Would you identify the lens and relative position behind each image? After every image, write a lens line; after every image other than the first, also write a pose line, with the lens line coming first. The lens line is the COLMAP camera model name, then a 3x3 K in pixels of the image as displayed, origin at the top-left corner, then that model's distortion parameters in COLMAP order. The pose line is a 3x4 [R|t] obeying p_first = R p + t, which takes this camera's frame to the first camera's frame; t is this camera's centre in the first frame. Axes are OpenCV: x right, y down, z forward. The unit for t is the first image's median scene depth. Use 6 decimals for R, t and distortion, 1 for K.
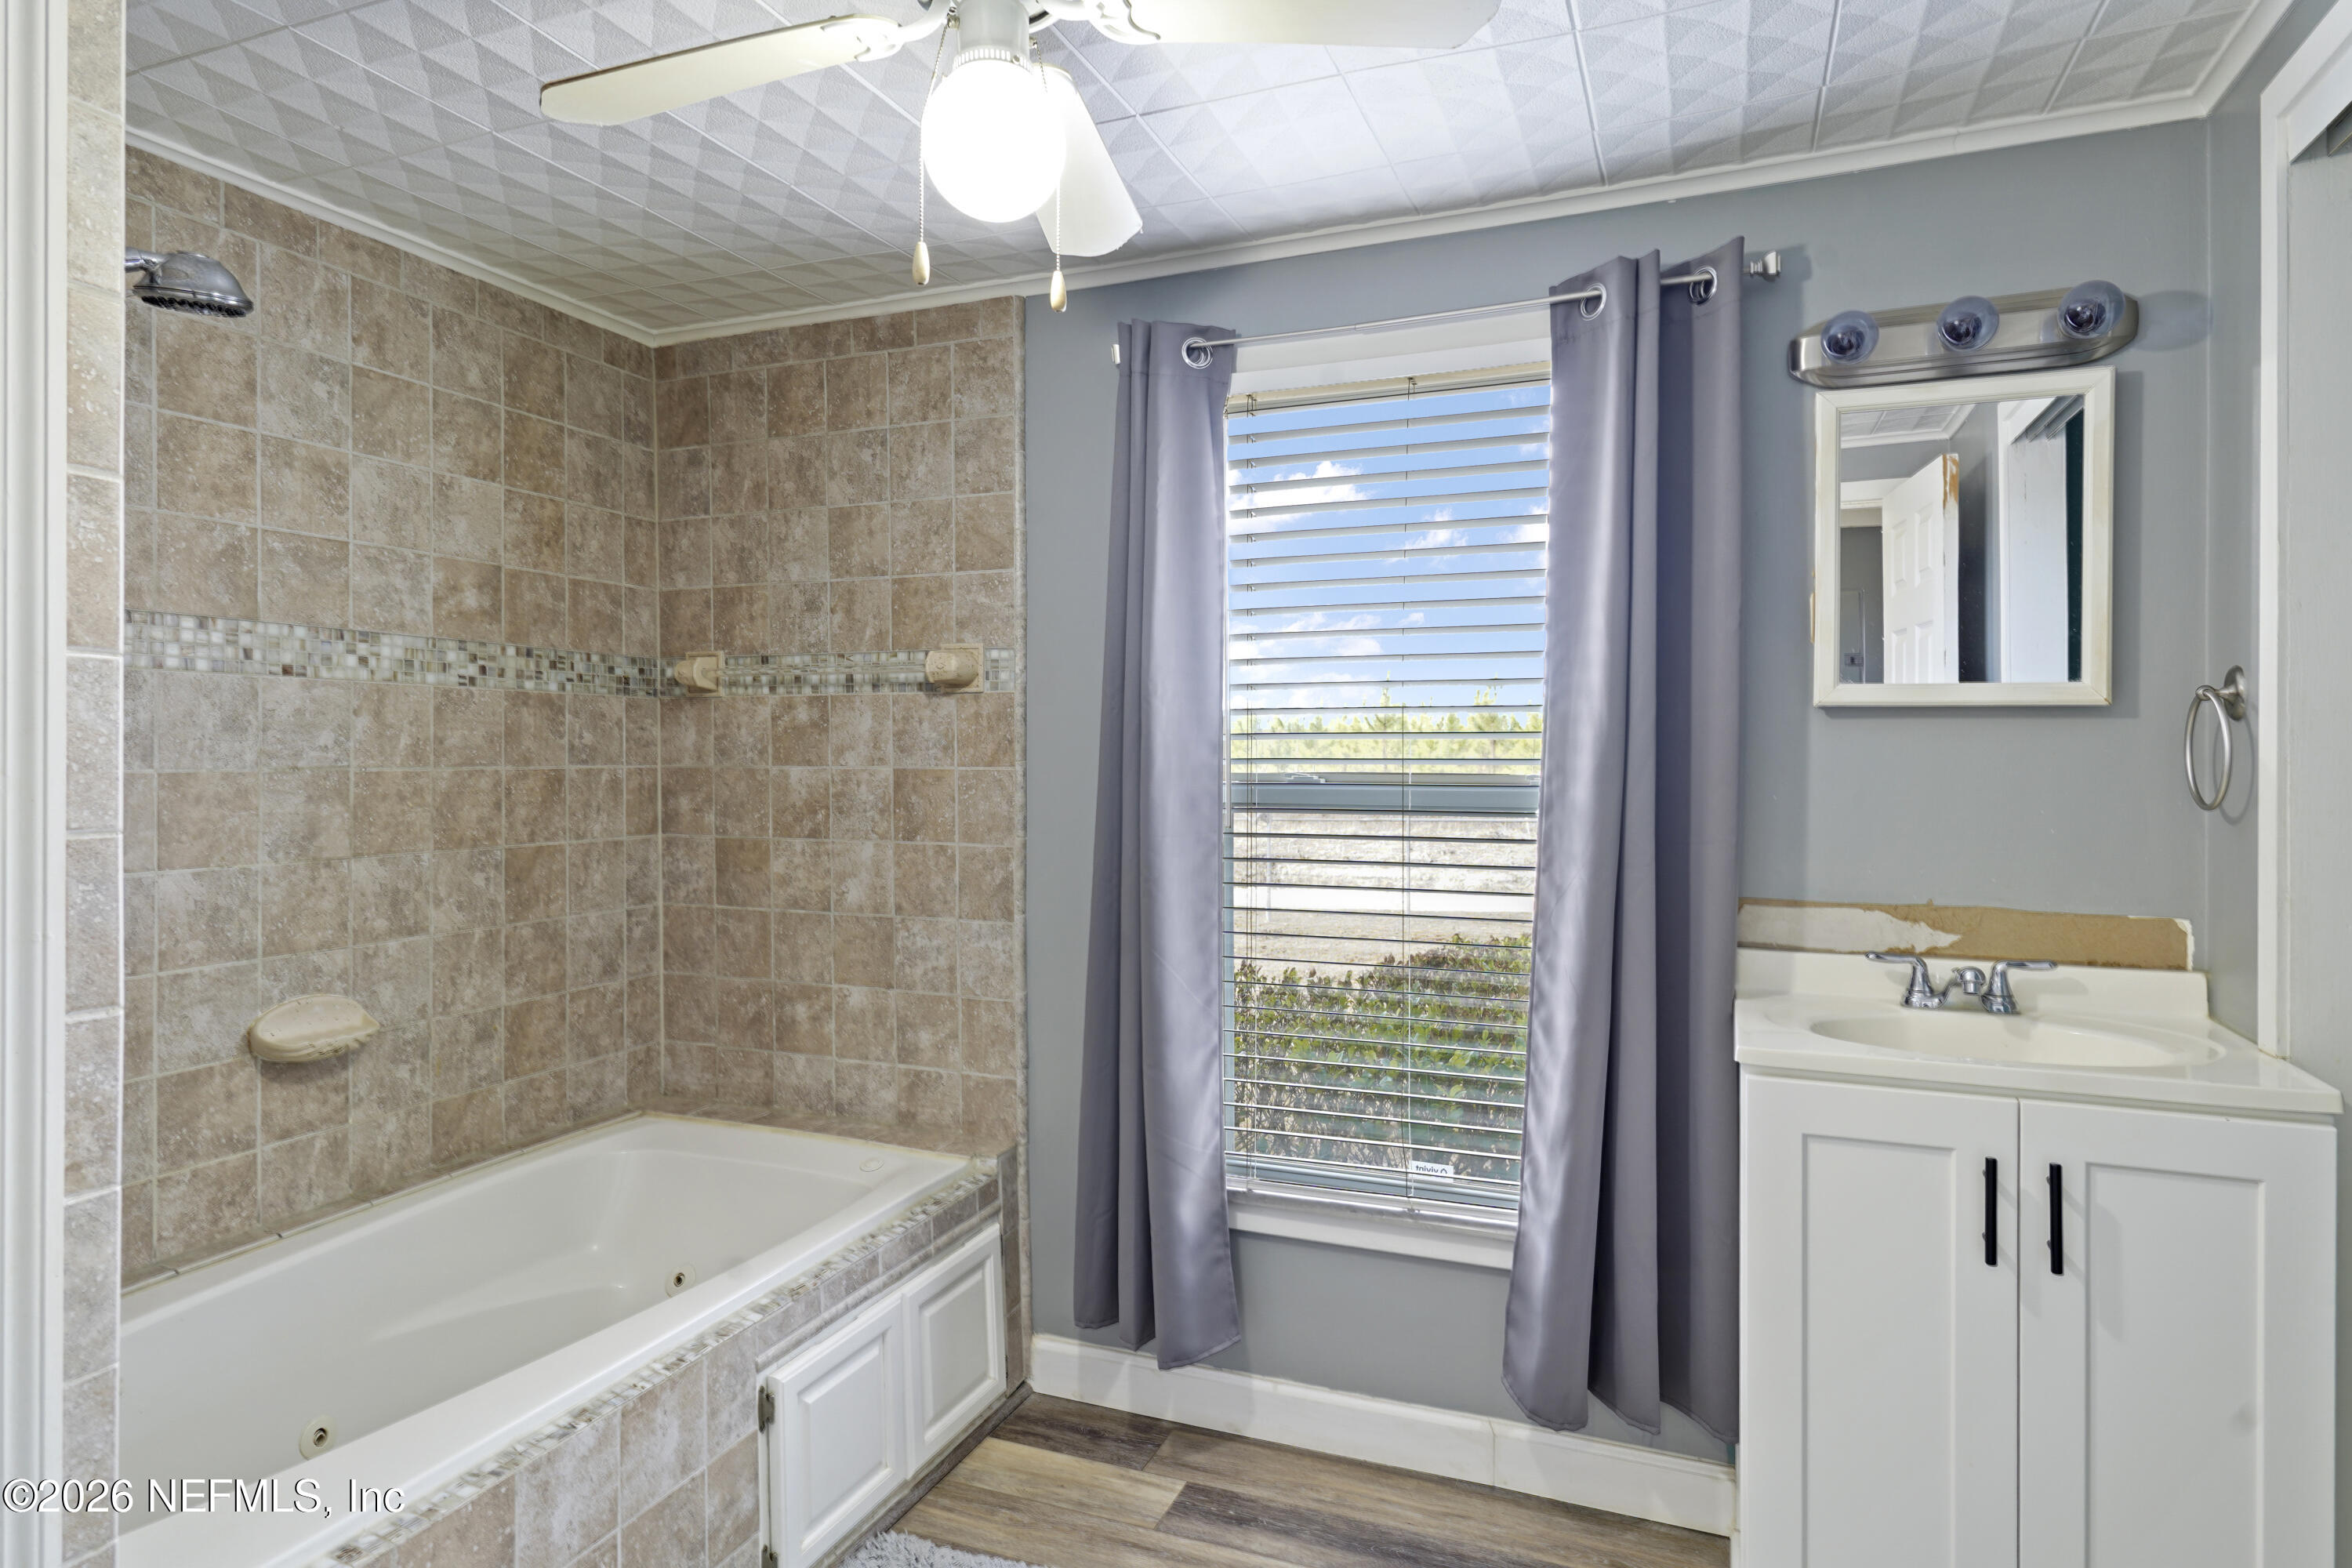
lens RADIAL K [[1341.3, 0, 1159.2], [0, 1341.3, 778.8], [0, 0, 1]] dist [0.006985, 0.000611]
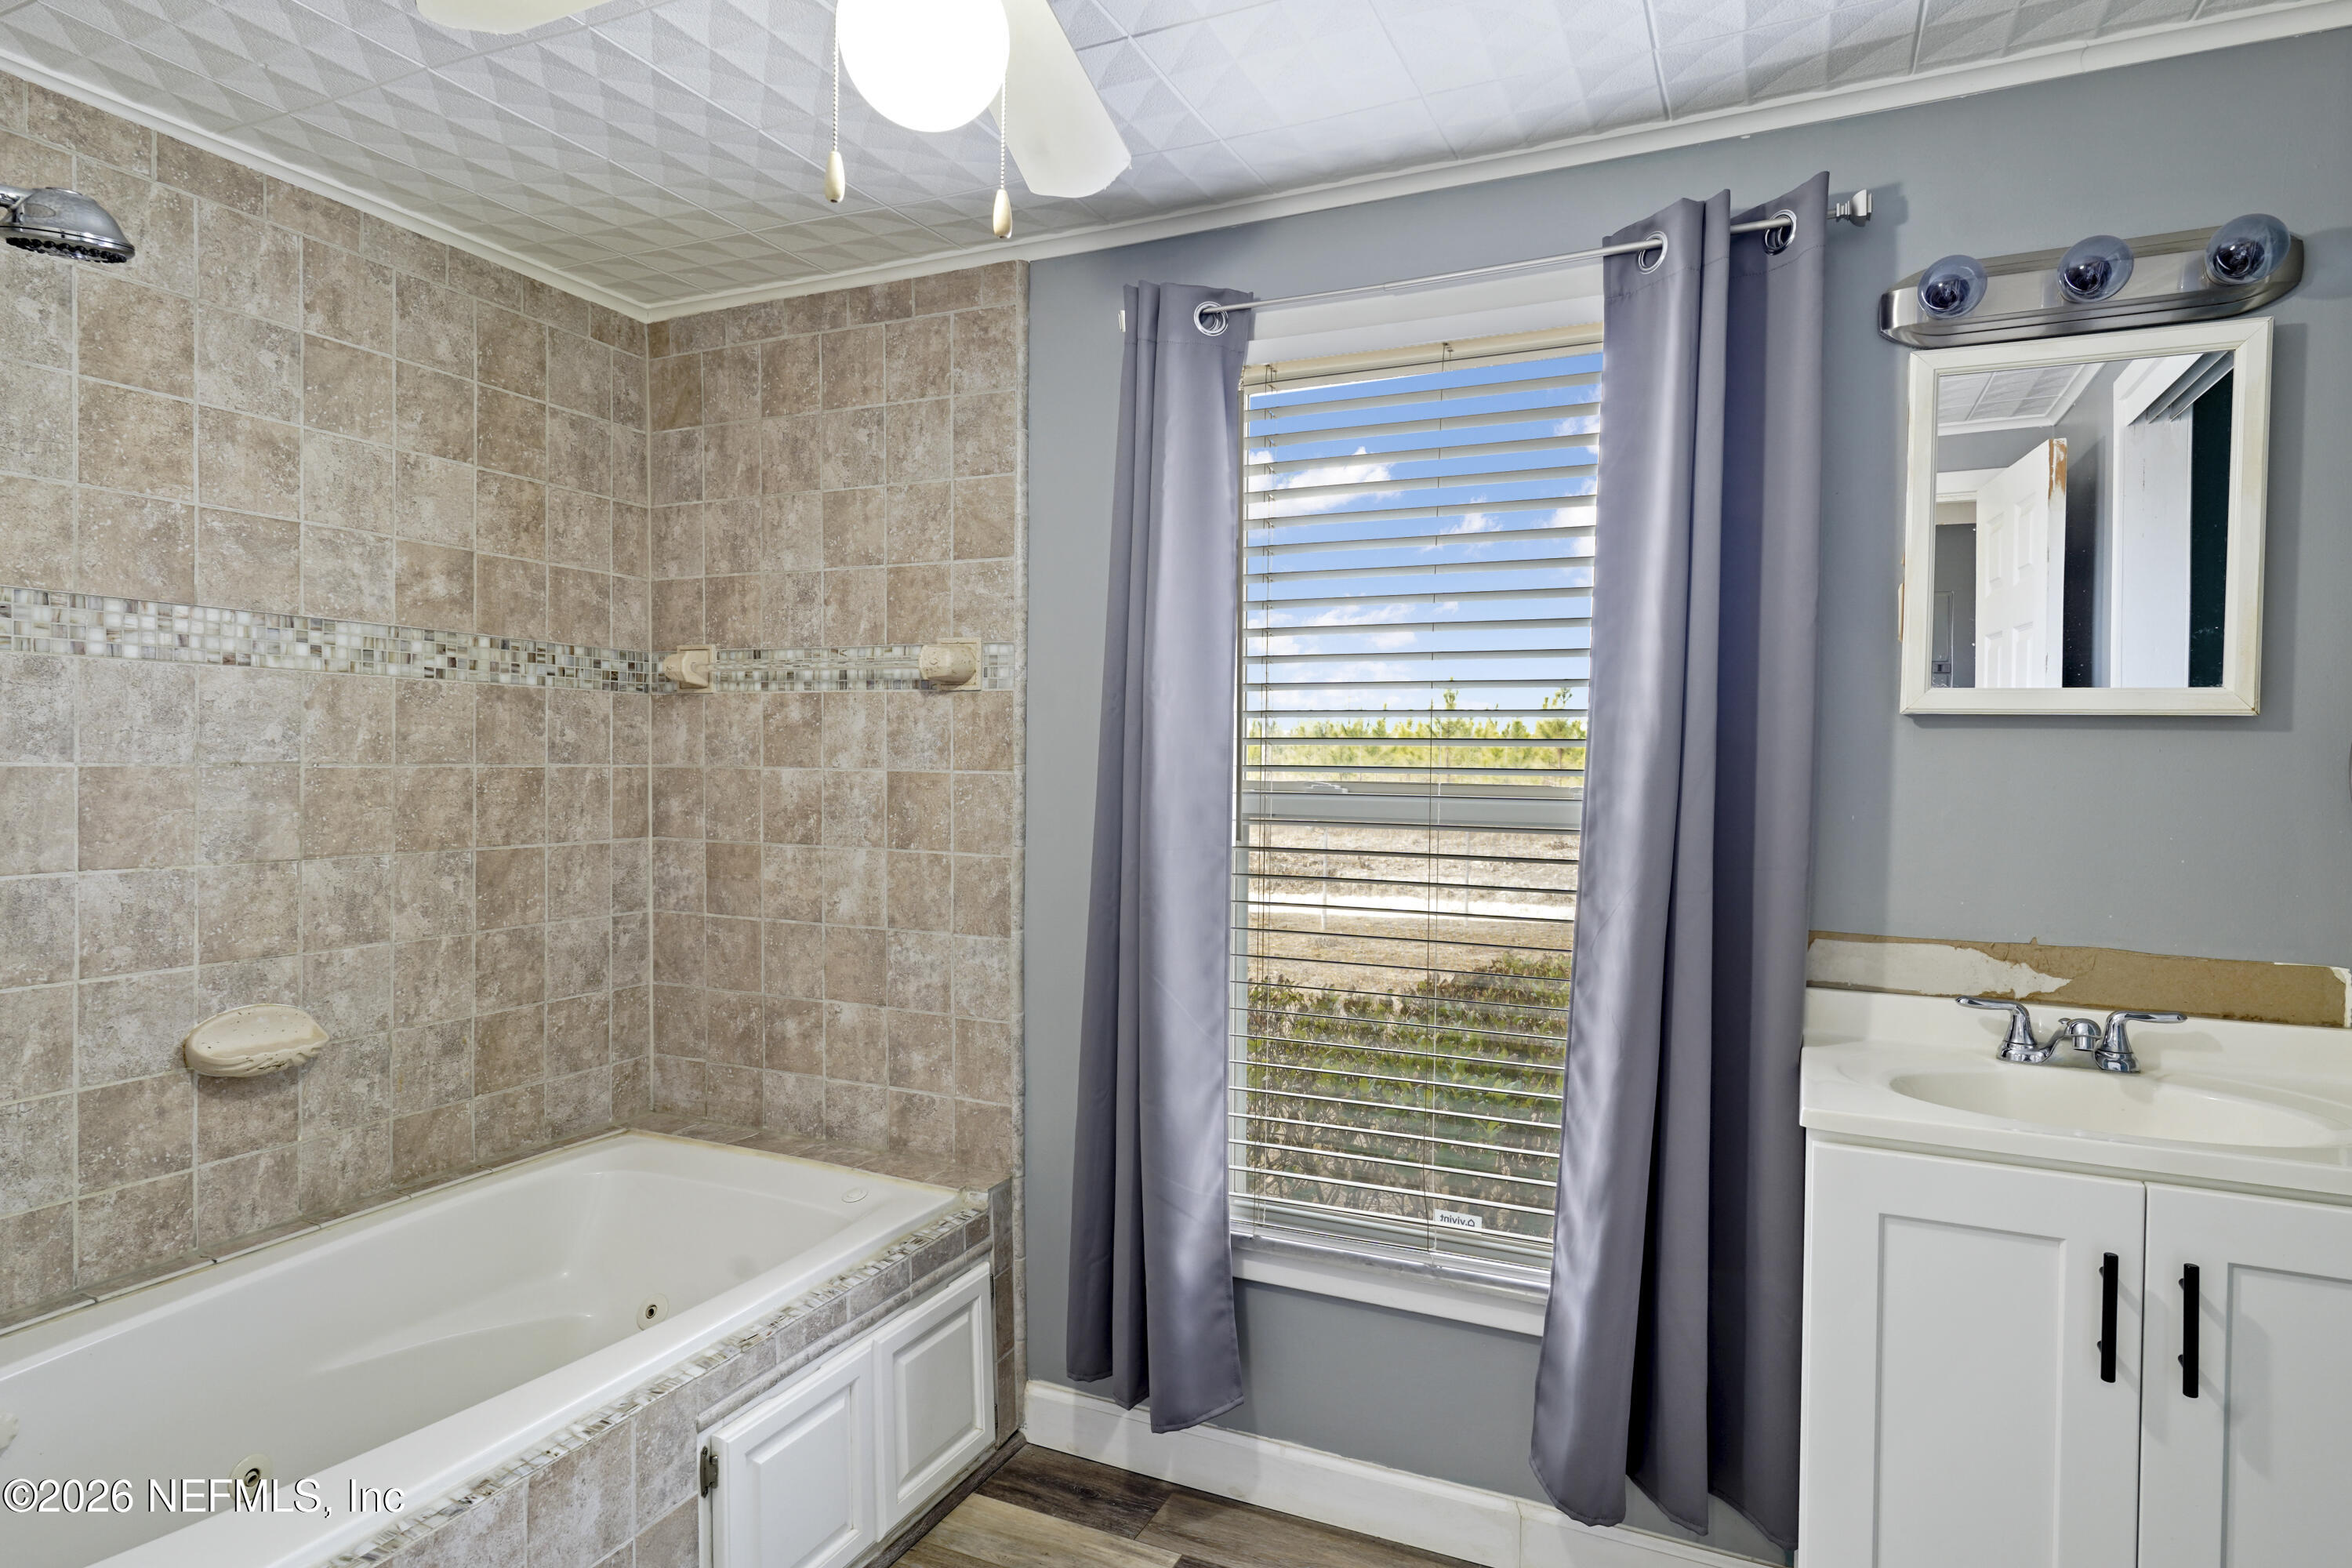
lens RADIAL K [[1341.3, 0, 1153.7], [0, 1341.3, 798.0], [0, 0, 1]] dist [0.006985, 0.000611]
pose [[0.998655, 0.013399, -0.050092, 0.043262], [-0.012851, 0.999854, 0.011233, -0.002686], [0.050235, -0.010574, 0.998681, 0.094979]]
